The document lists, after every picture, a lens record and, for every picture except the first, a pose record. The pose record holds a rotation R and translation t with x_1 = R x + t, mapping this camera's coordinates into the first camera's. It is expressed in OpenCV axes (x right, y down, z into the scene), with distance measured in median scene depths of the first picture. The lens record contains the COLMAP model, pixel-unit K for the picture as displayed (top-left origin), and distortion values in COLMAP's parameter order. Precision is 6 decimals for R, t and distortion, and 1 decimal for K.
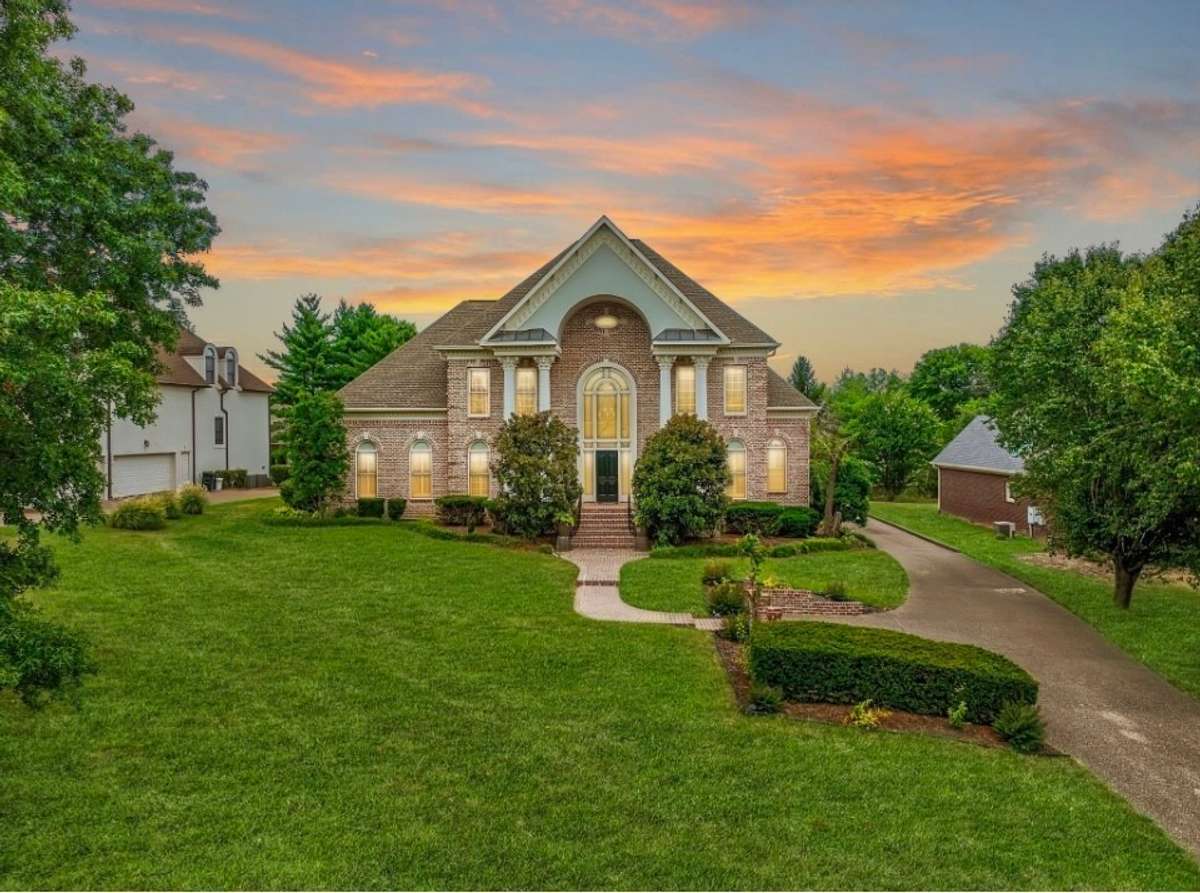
lens RADIAL K [[817.2, 0, 600.0], [0, 817.2, 446.5], [0, 0, 1]] dist [-0.002237, -0.000541]
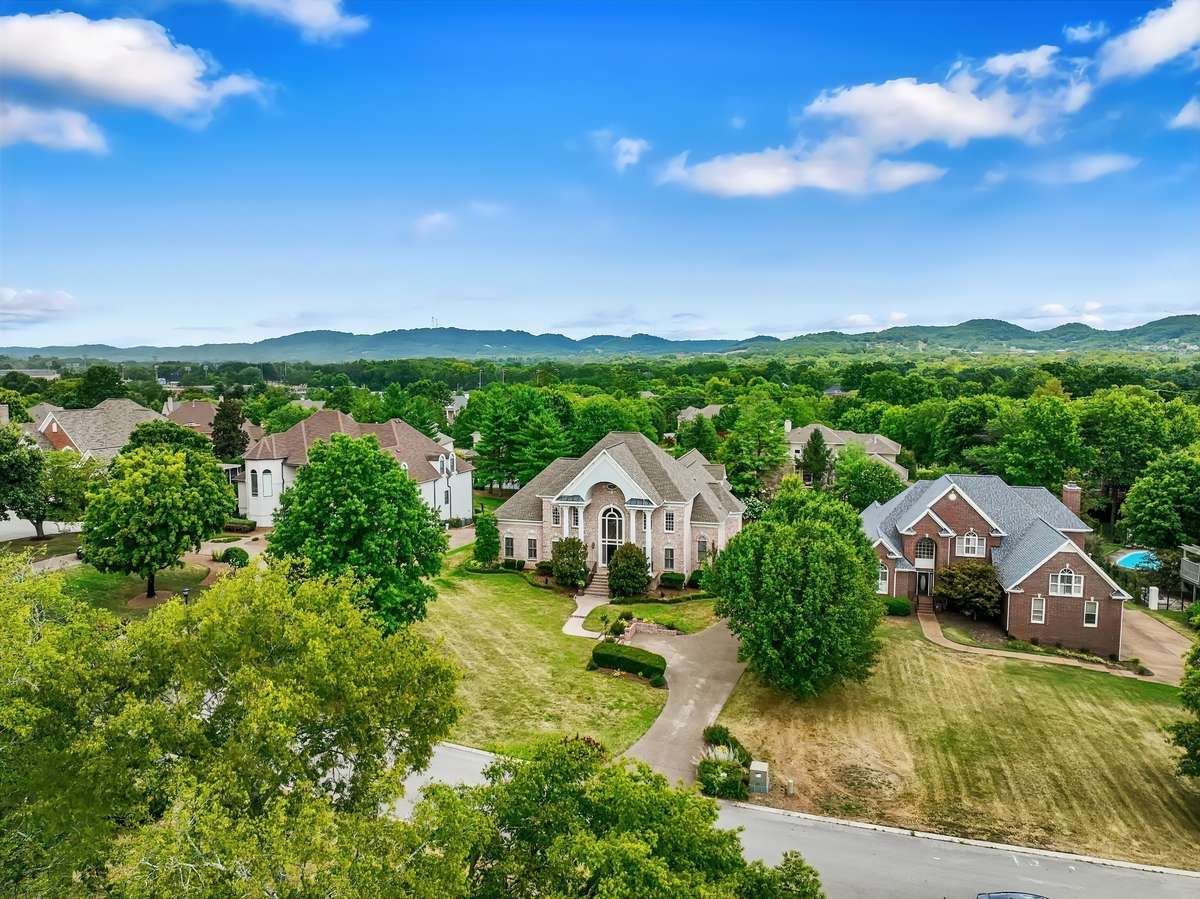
lens RADIAL K [[817.2, 0, 600.0], [0, 817.2, 449.5], [0, 0, 1]] dist [-0.002237, -0.000541]
pose [[0.970205, 0.029434, -0.240490, 0.504047], [-0.007942, 0.995924, 0.089851, -0.451906], [0.242154, -0.085263, 0.966484, -1.120190]]
